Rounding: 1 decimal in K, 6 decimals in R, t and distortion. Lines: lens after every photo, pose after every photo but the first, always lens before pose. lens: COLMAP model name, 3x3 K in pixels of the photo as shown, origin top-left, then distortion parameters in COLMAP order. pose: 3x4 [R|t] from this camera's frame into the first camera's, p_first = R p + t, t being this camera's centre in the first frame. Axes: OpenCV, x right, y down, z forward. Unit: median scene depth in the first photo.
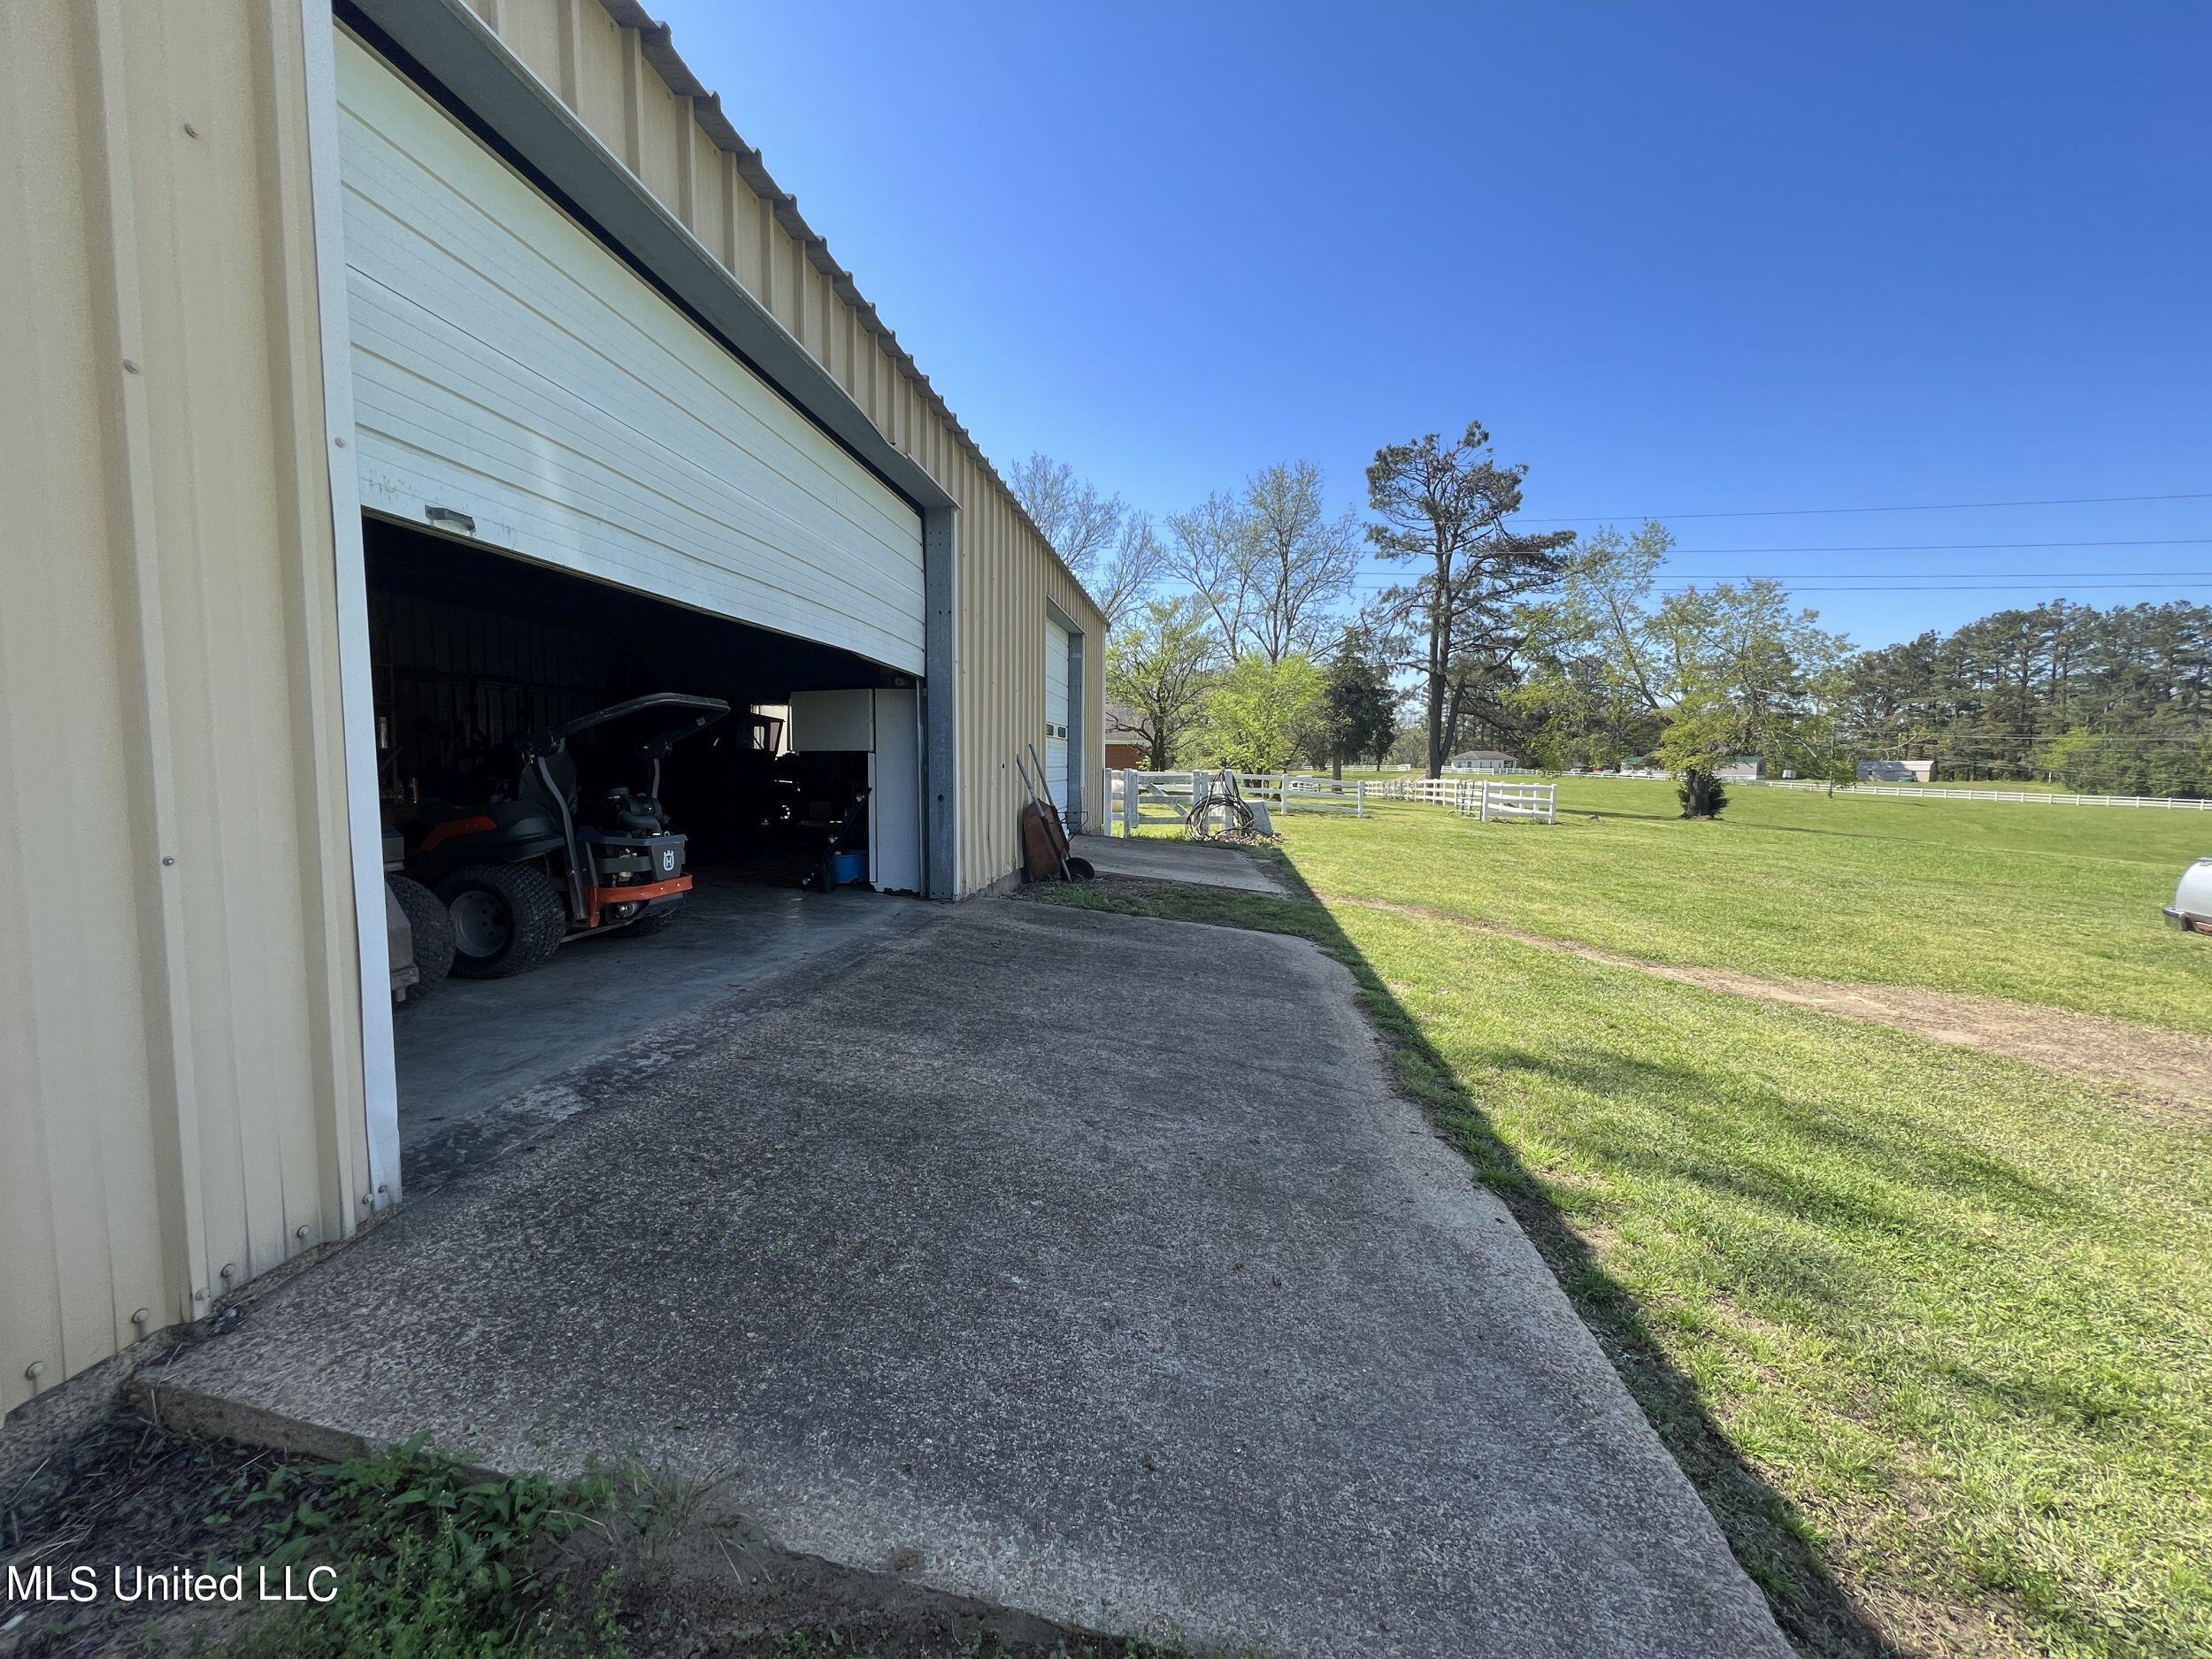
lens RADIAL K [[883.5, 0, 1101.7], [0, 883.5, 830.6], [0, 0, 1]] dist [-0.002261, 0.000740]
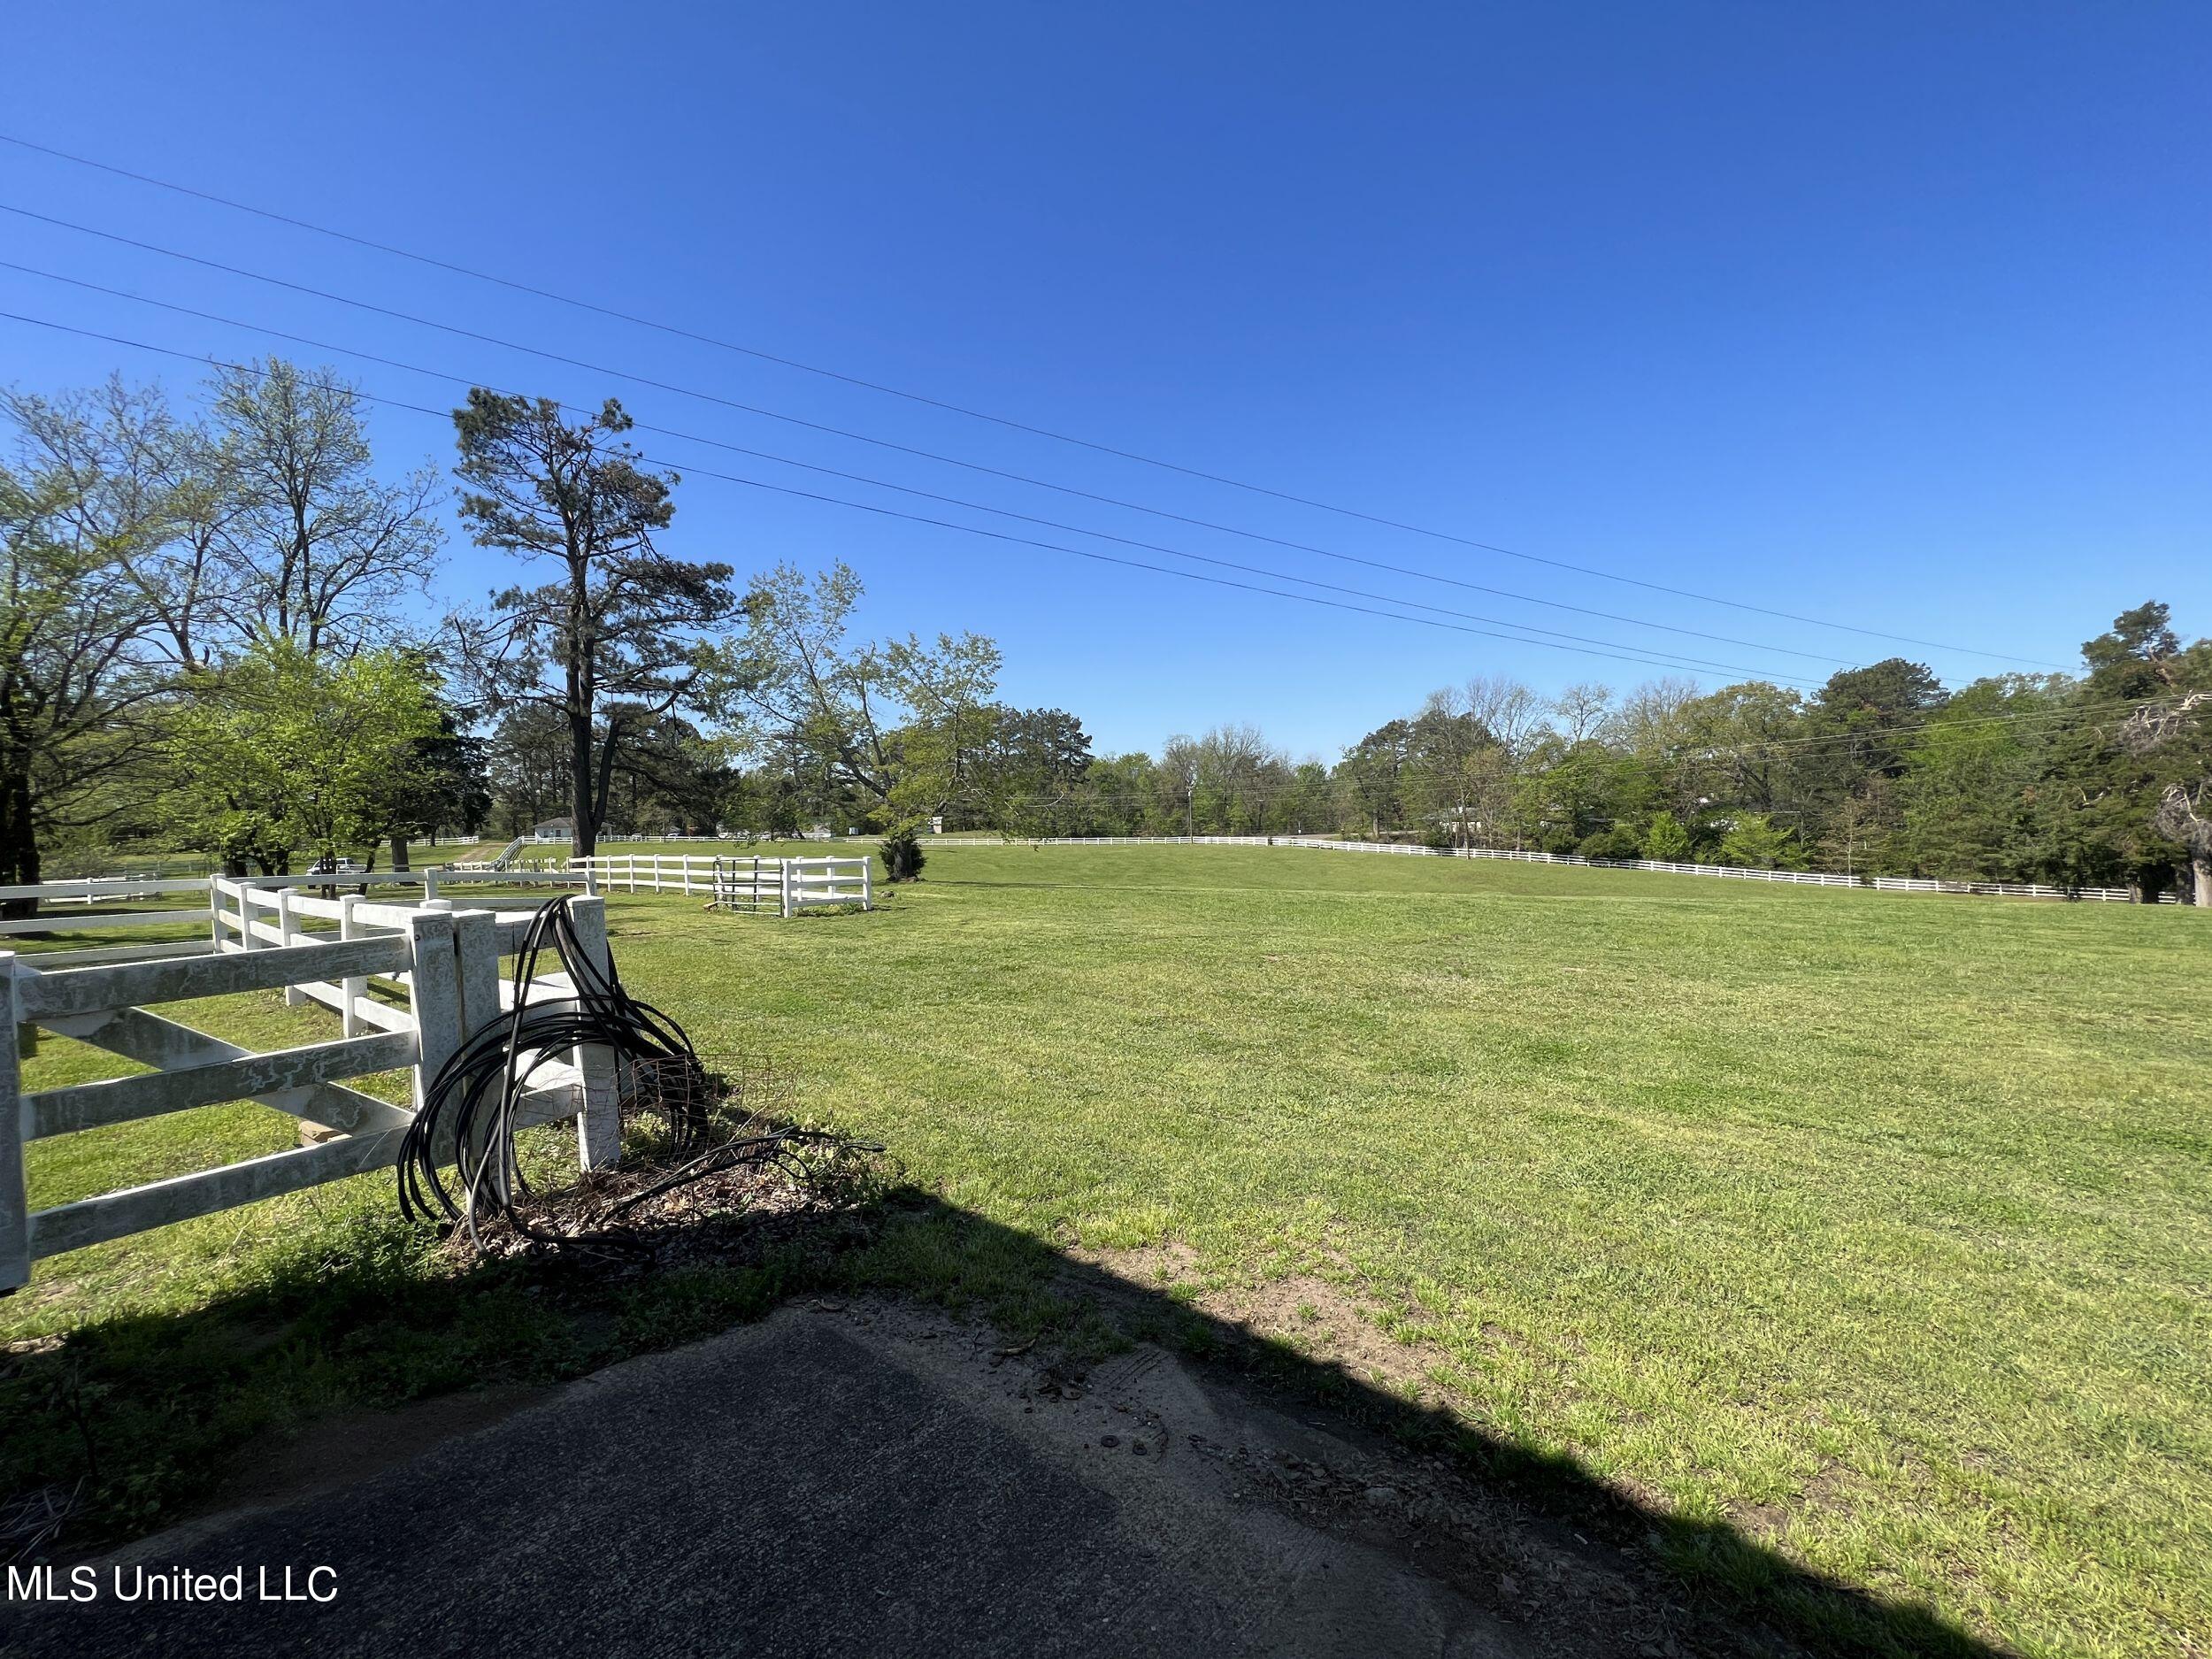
lens RADIAL K [[883.5, 0, 1101.7], [0, 883.5, 830.6], [0, 0, 1]] dist [-0.002261, 0.000740]
pose [[0.564311, -0.035007, 0.824820, 0.006367], [0.095427, 0.995170, -0.023050, -0.019828], [-0.820029, 0.091717, 0.564926, 0.216949]]
